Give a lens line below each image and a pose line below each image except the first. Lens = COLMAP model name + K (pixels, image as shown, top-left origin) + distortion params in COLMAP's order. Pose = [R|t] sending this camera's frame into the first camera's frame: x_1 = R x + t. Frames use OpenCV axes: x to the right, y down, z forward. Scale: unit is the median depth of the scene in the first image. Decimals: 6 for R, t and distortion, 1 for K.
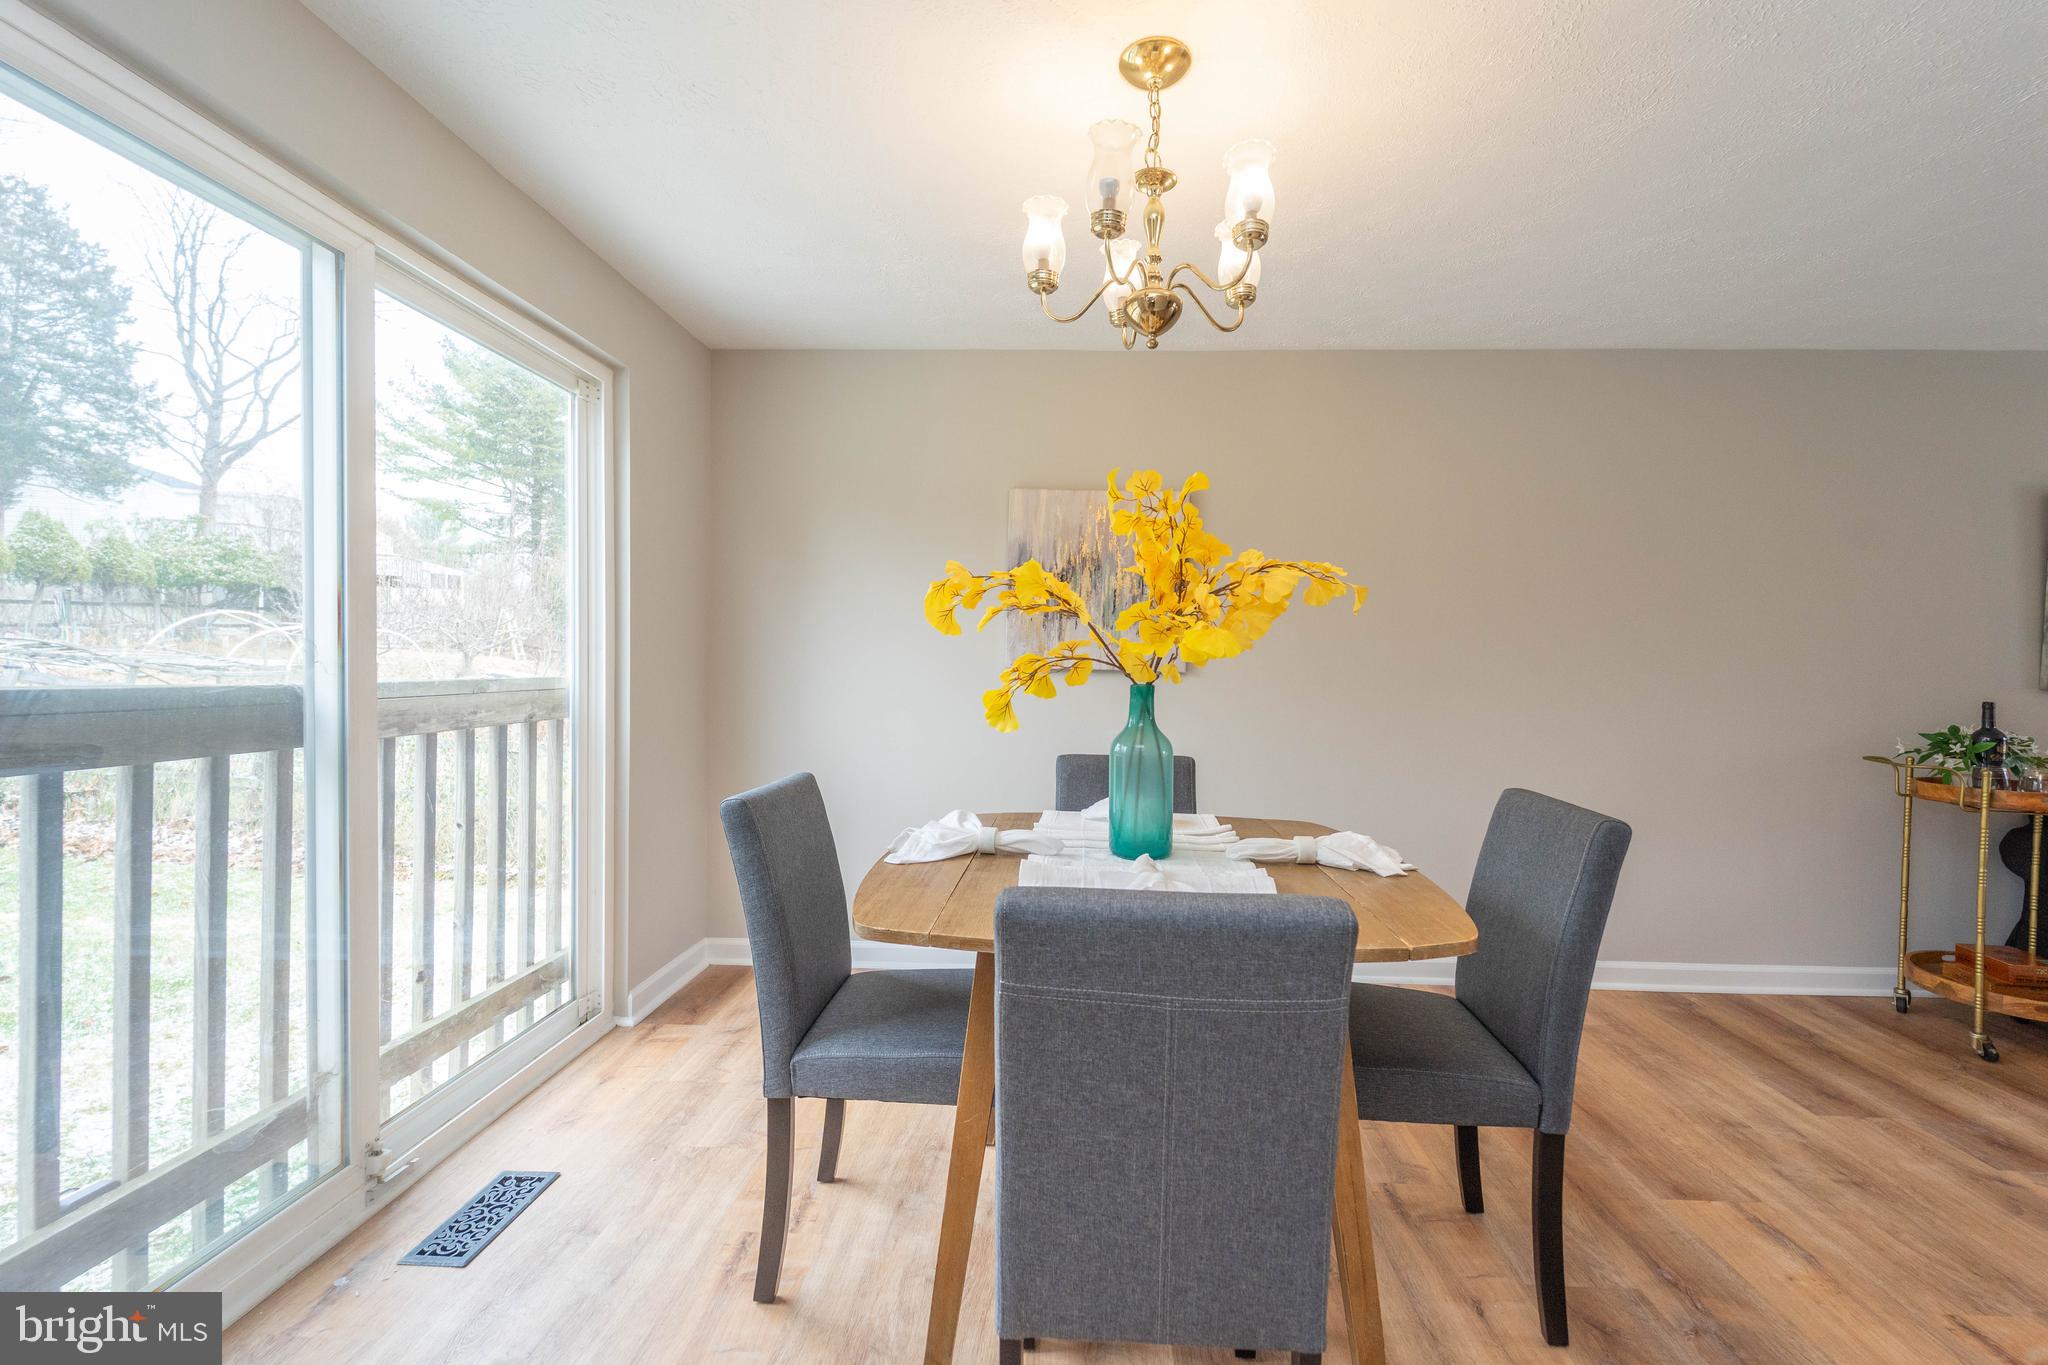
lens RADIAL K [[824.0, 0, 1049.6], [0, 824.0, 674.6], [0, 0, 1]] dist [-0.001011, -0.000291]
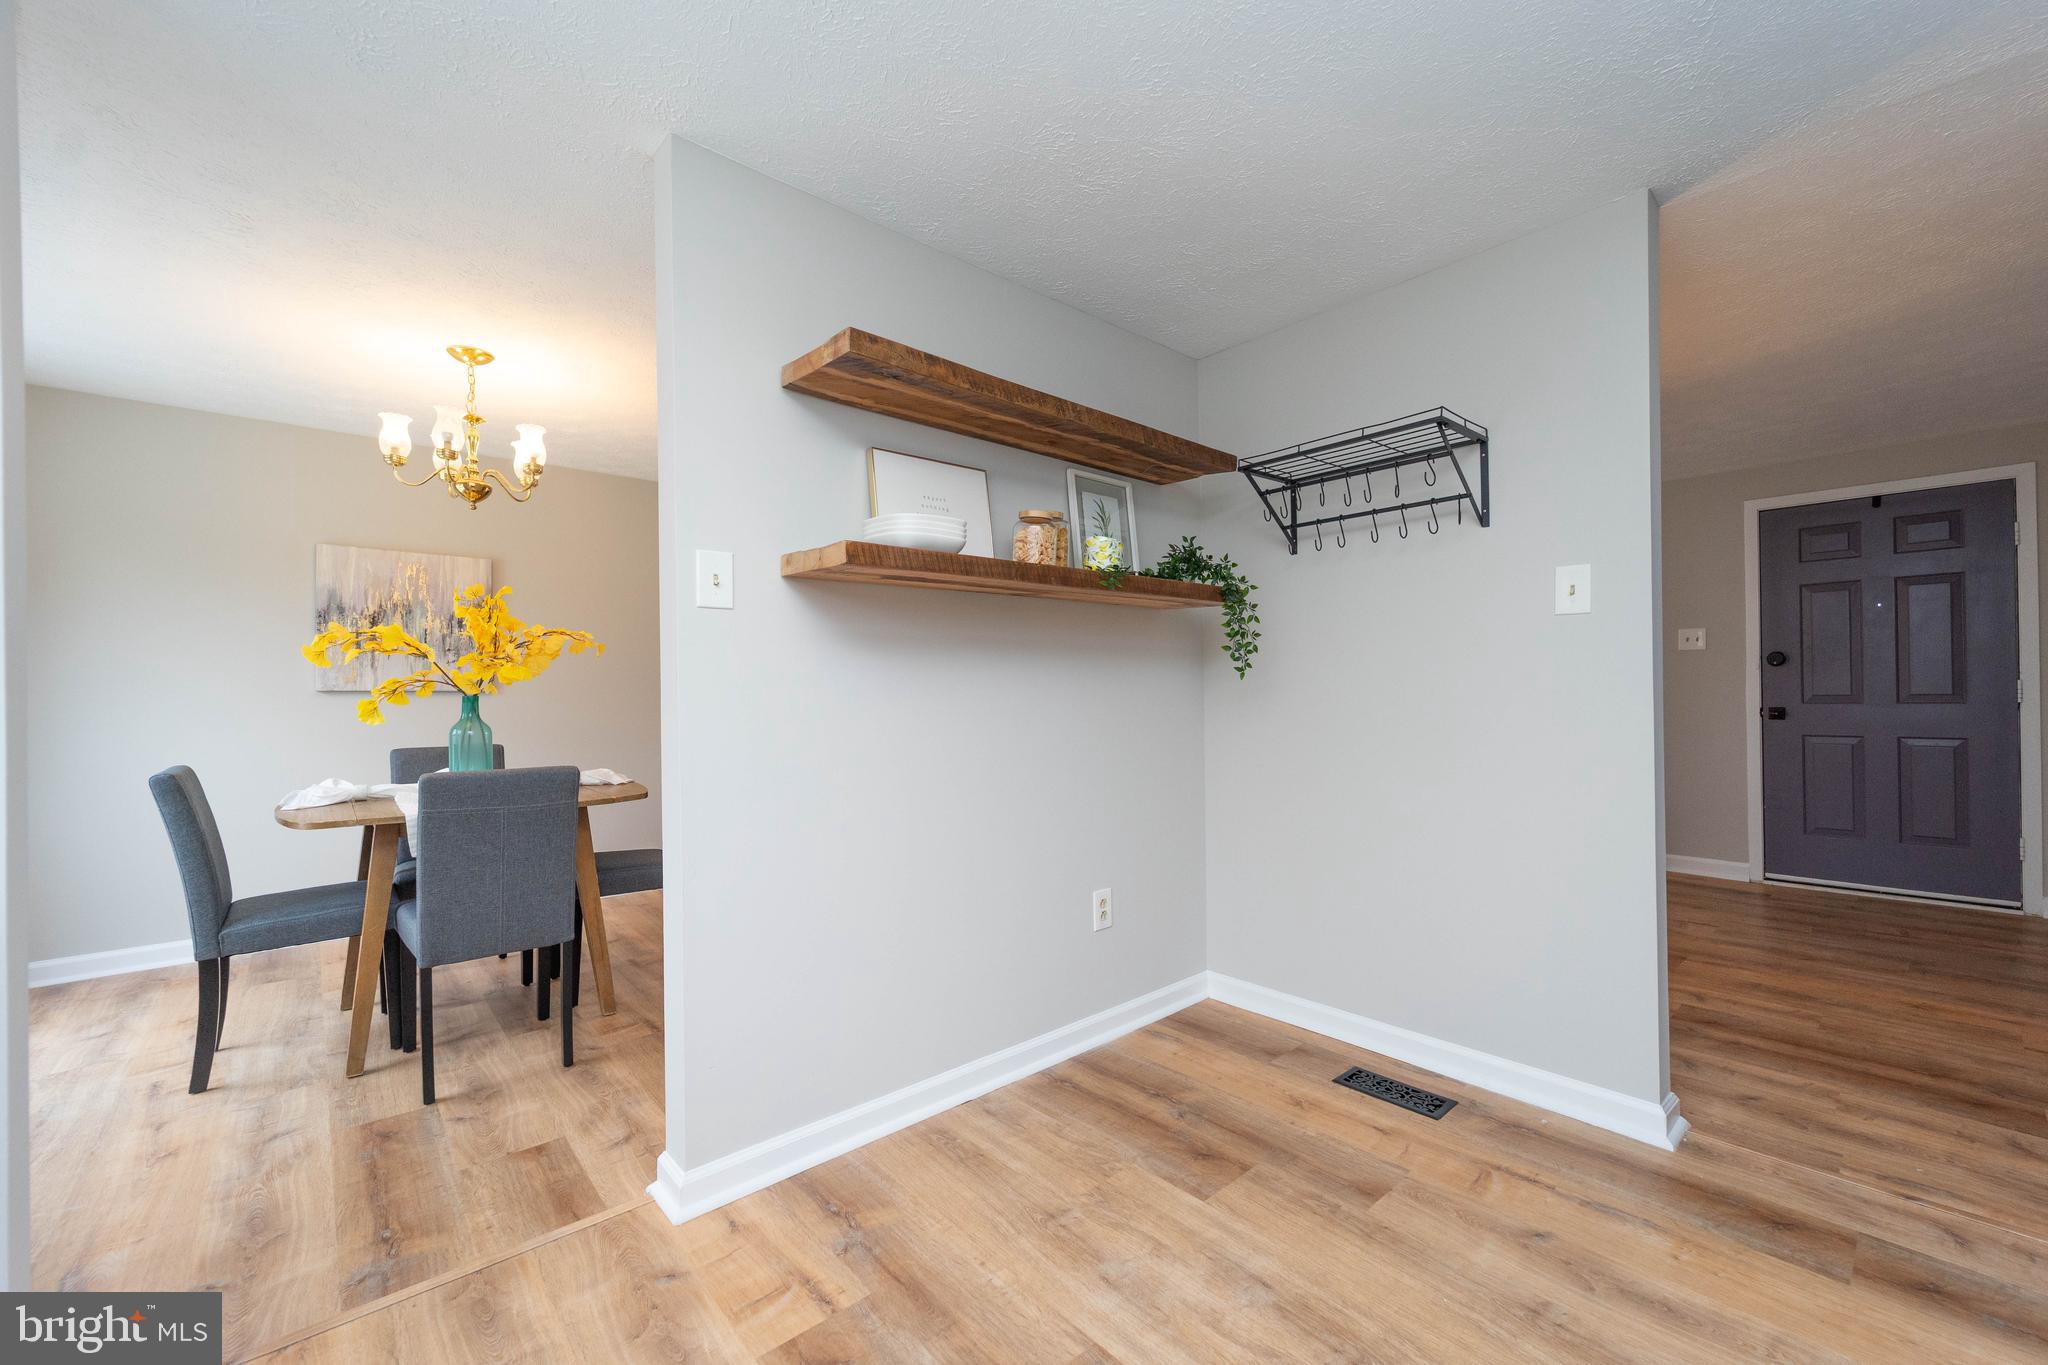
lens RADIAL K [[819.5, 0, 1031.8], [0, 819.5, 692.6], [0, 0, 1]] dist [-0.000028, -0.000125]
pose [[0.723337, -0.020422, 0.690193, -0.236543], [0.024625, 0.999690, 0.003772, 0.028613], [-0.690056, 0.014267, 0.723616, -1.135340]]
